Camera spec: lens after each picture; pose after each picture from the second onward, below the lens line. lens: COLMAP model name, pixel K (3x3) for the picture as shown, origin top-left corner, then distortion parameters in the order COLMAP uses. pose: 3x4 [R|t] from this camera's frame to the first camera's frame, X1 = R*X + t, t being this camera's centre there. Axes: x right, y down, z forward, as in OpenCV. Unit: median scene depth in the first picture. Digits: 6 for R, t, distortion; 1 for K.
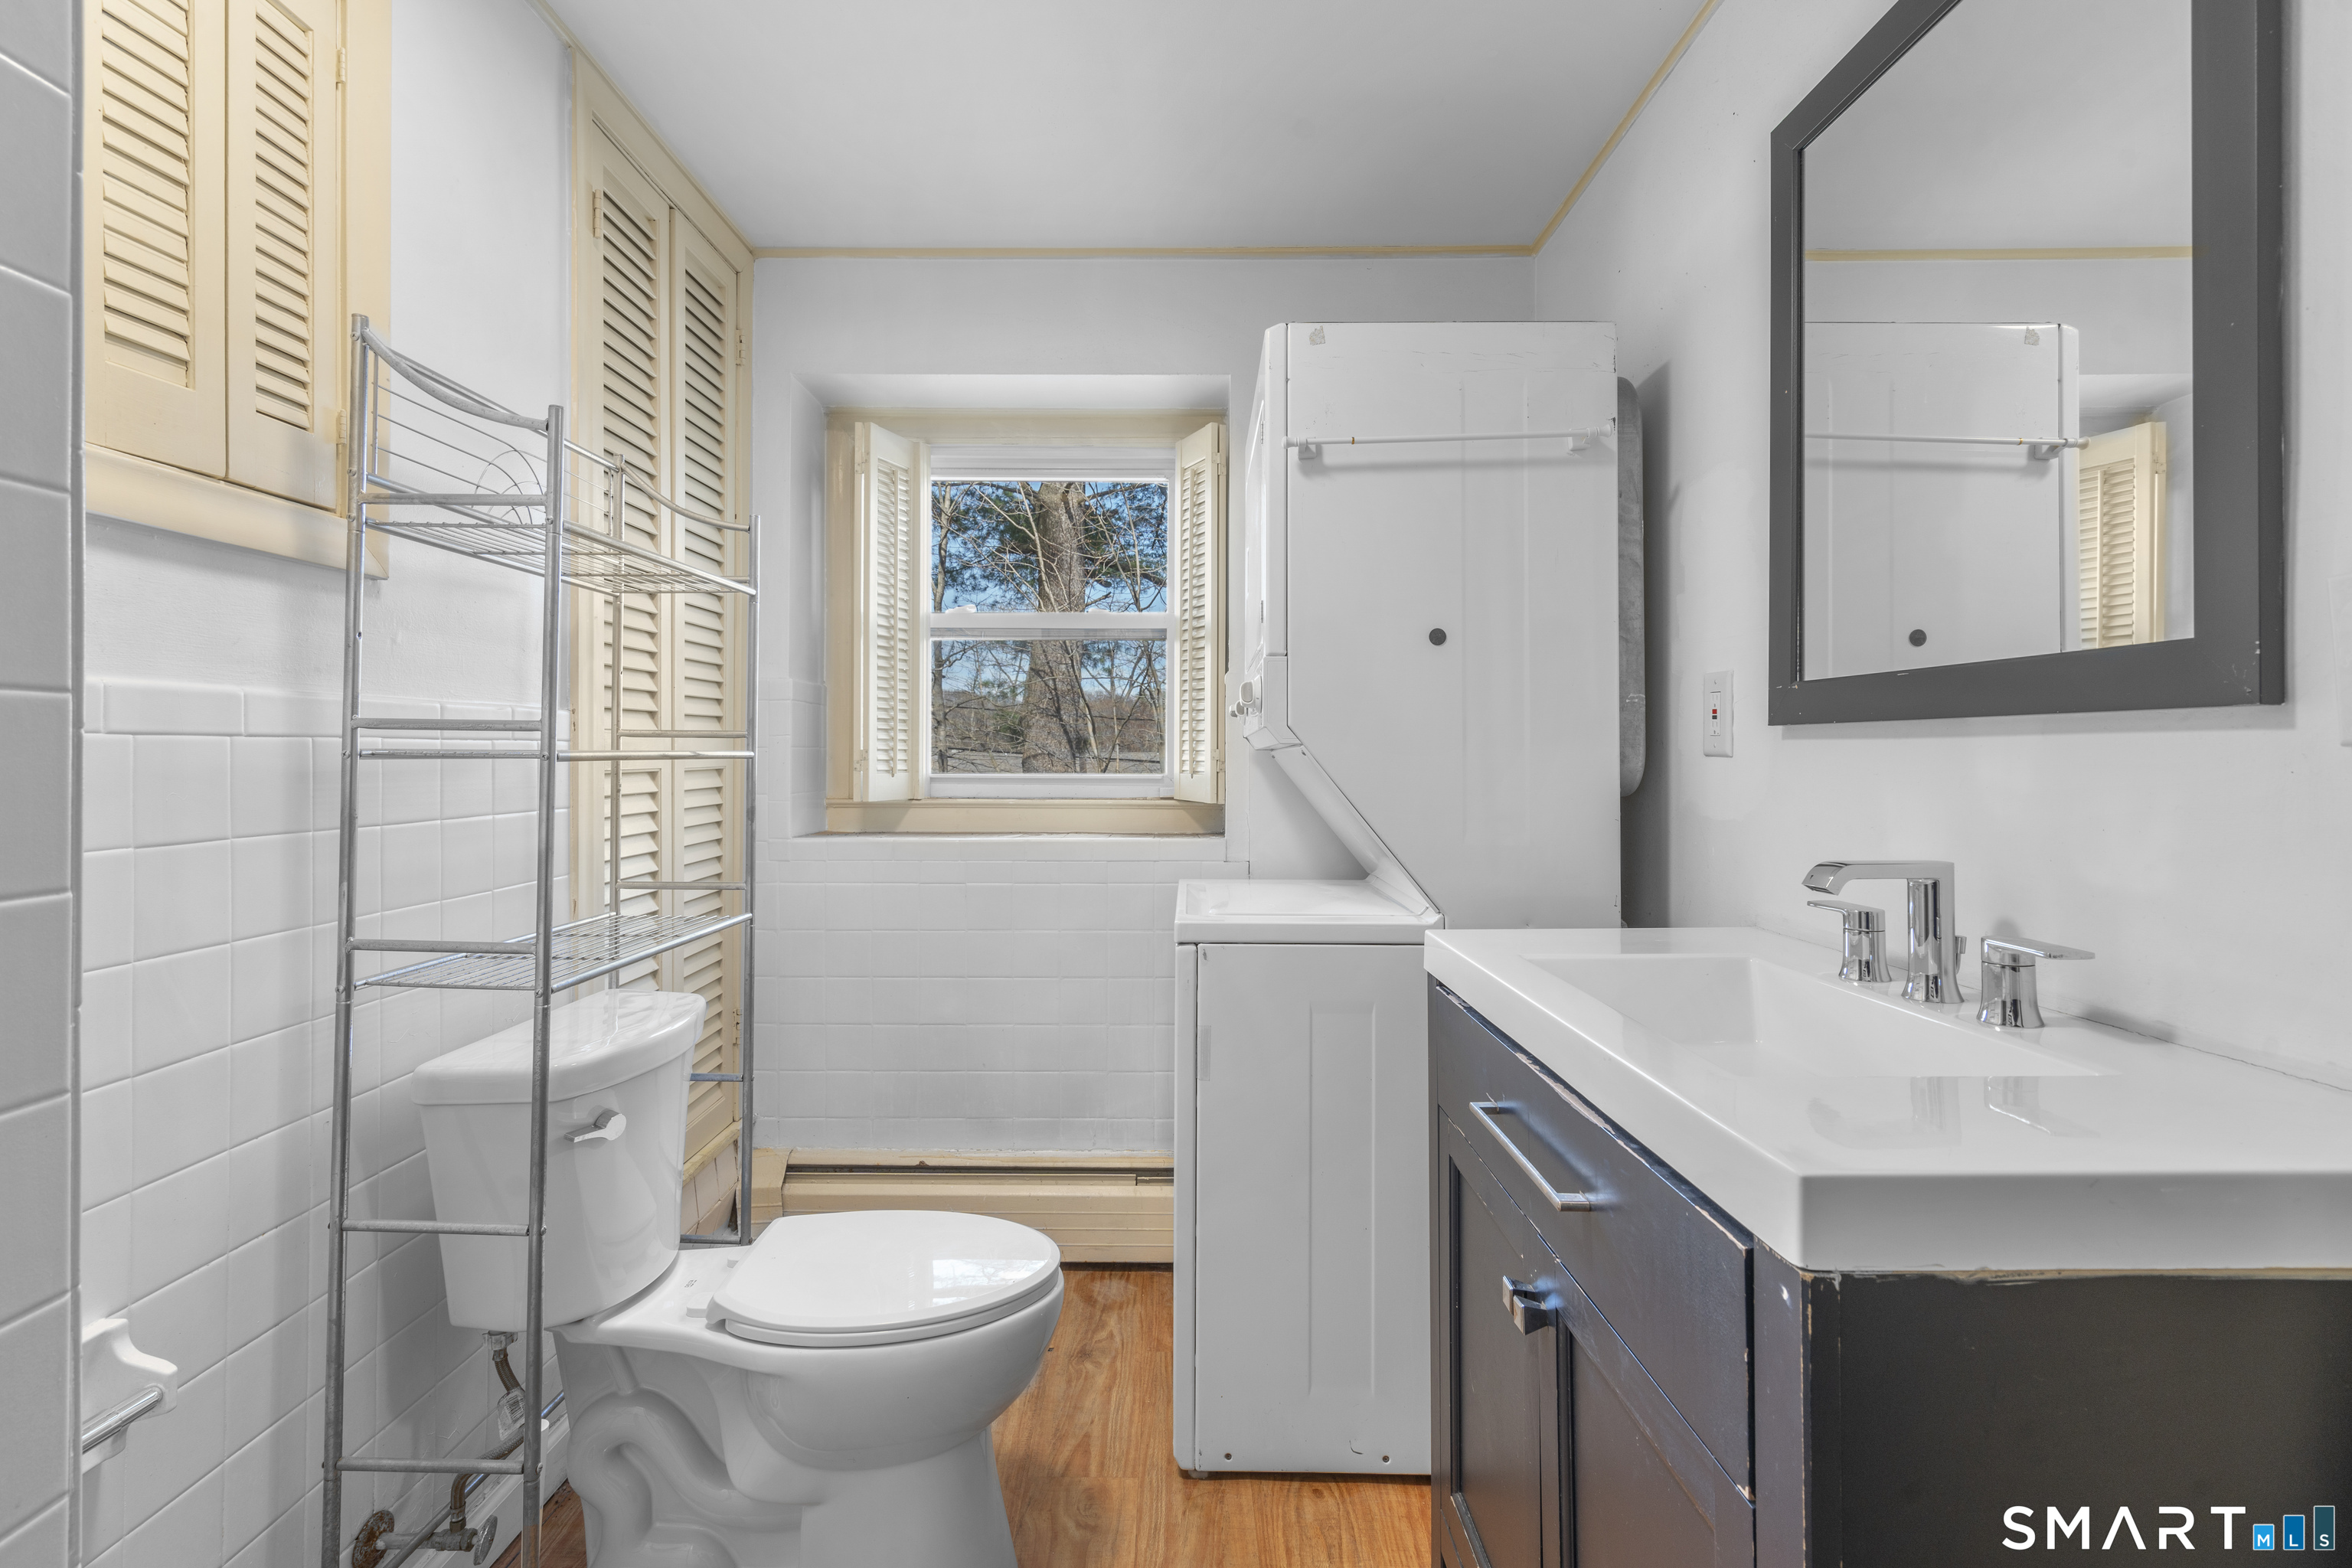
lens RADIAL K [[1089.6, 0, 1154.9], [0, 1089.6, 748.1], [0, 0, 1]] dist [-0.000927, 0.000622]
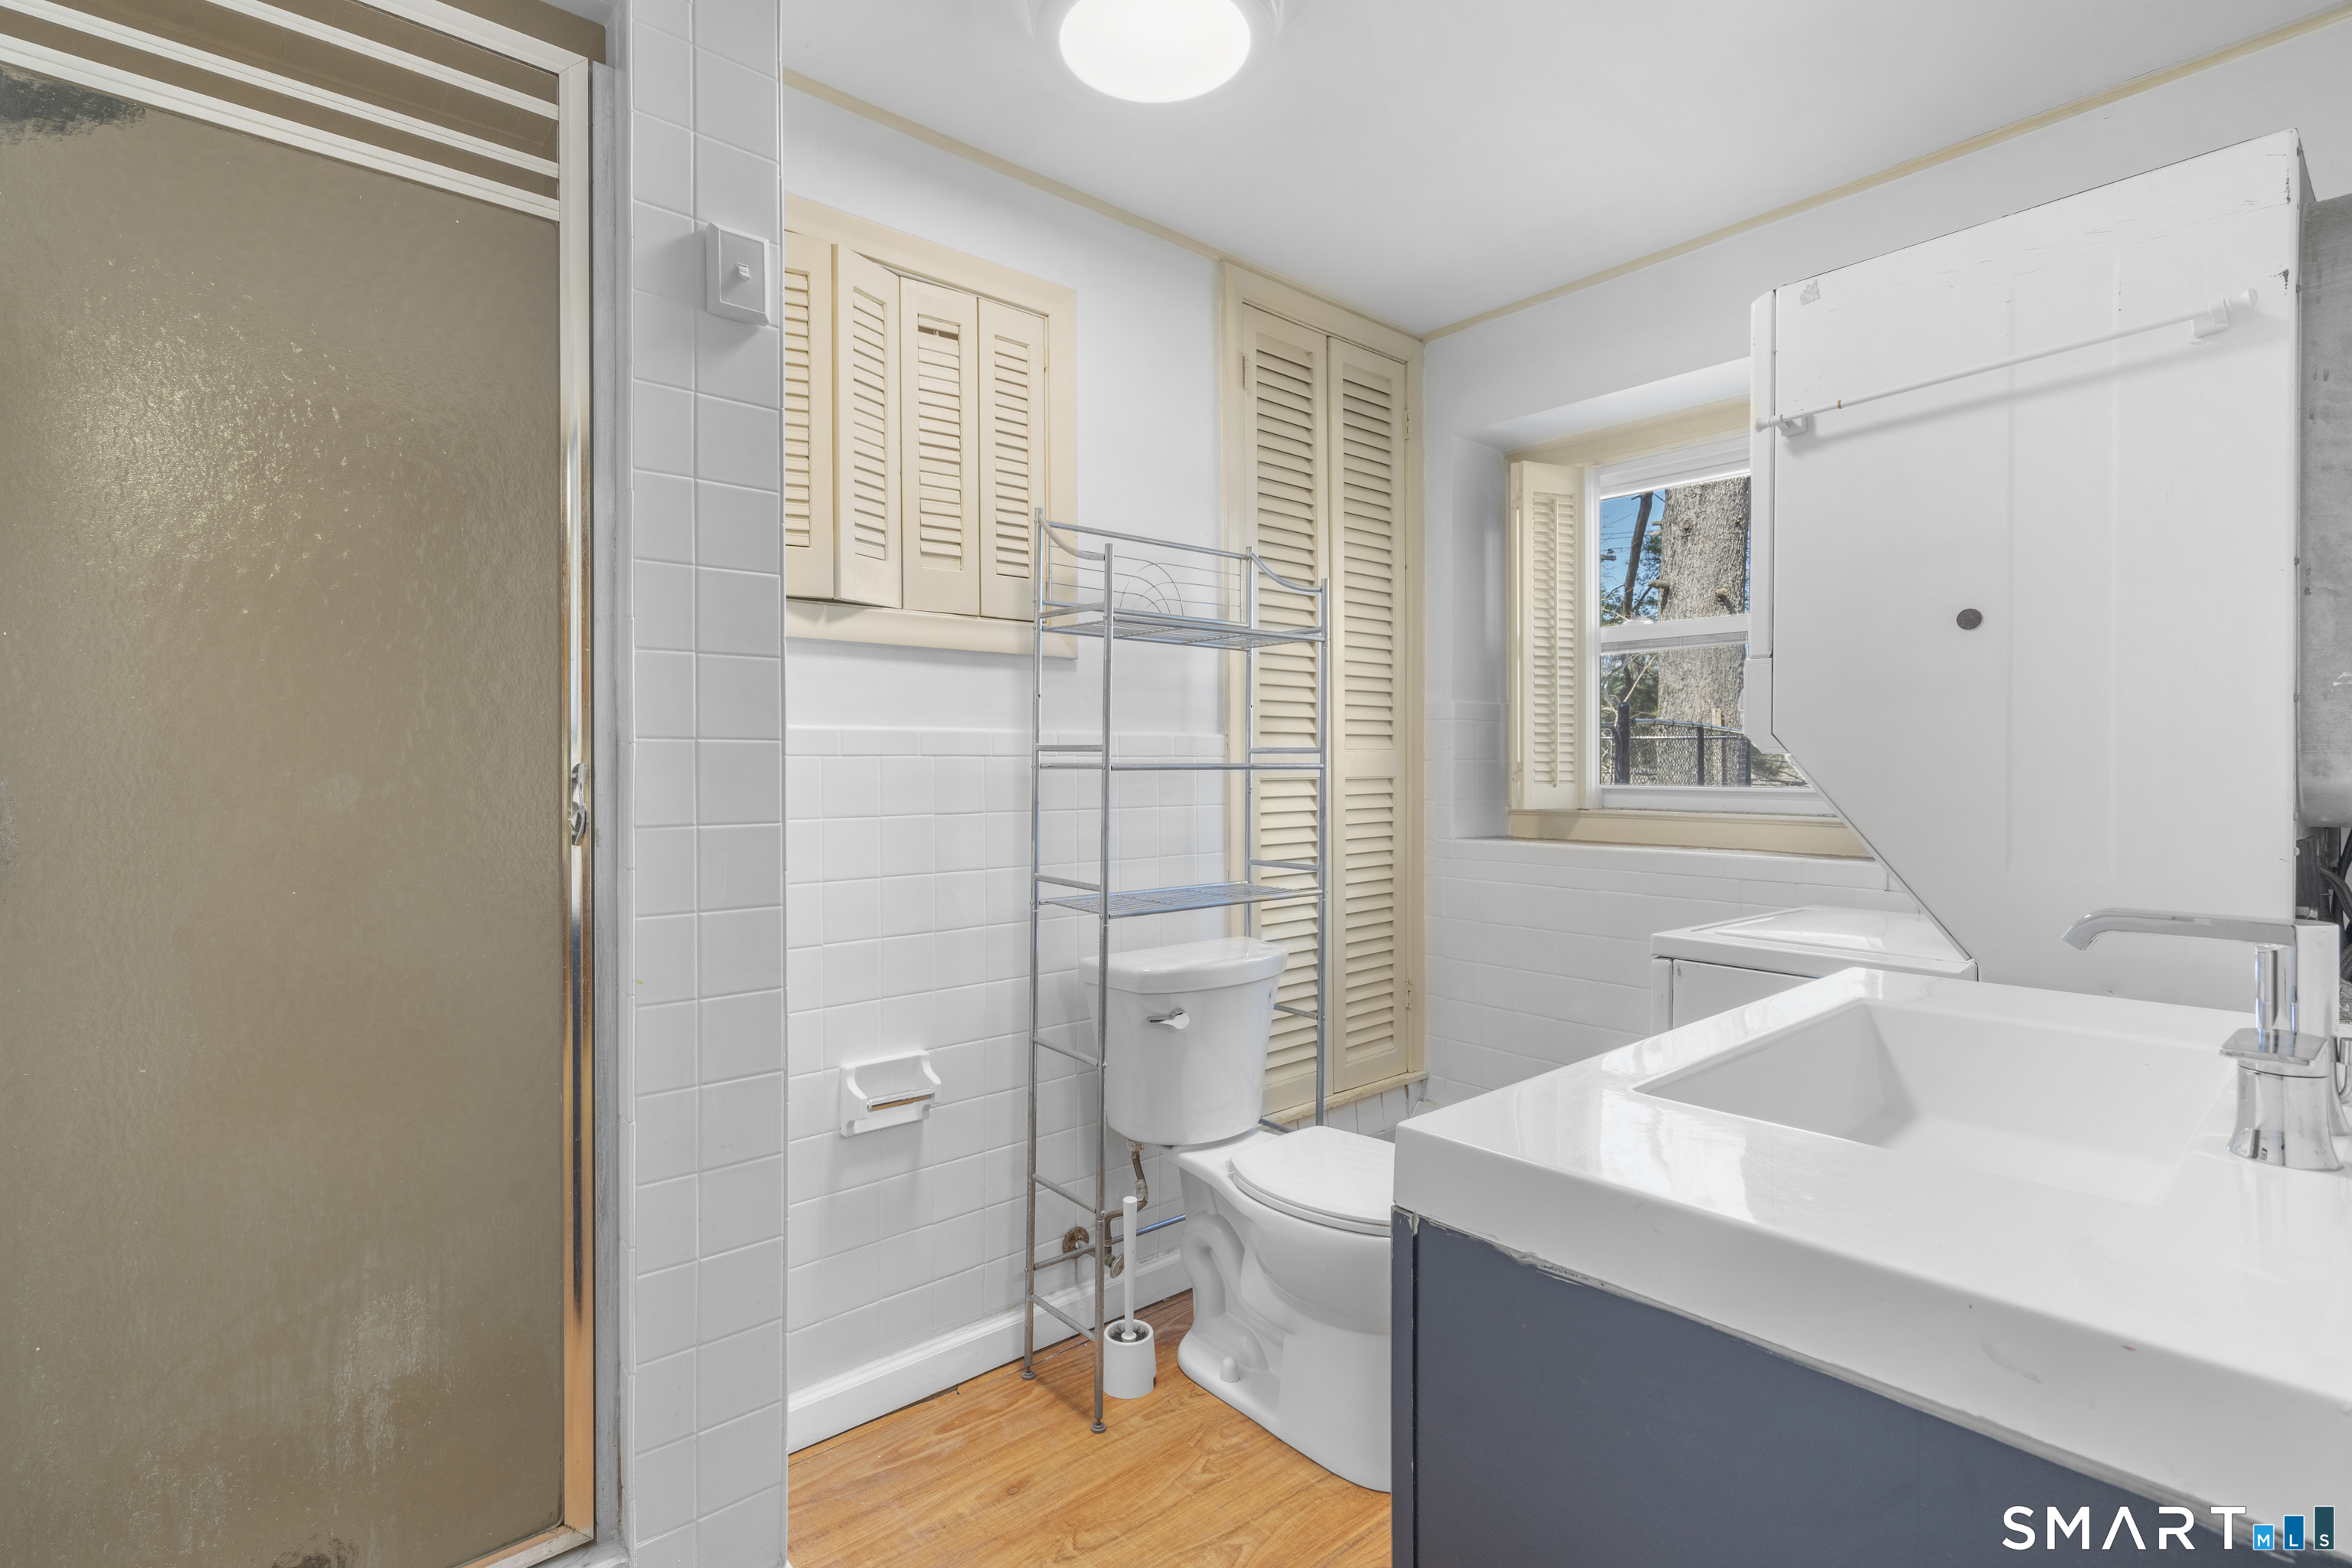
lens RADIAL K [[1089.6, 0, 1174.1], [0, 1089.6, 776.5], [0, 0, 1]] dist [-0.000927, 0.000622]
pose [[0.662861, 0.004948, -0.748726, 0.497187], [0.005465, 0.999920, 0.011447, 0.002638], [0.748723, -0.011680, 0.662781, 0.021623]]
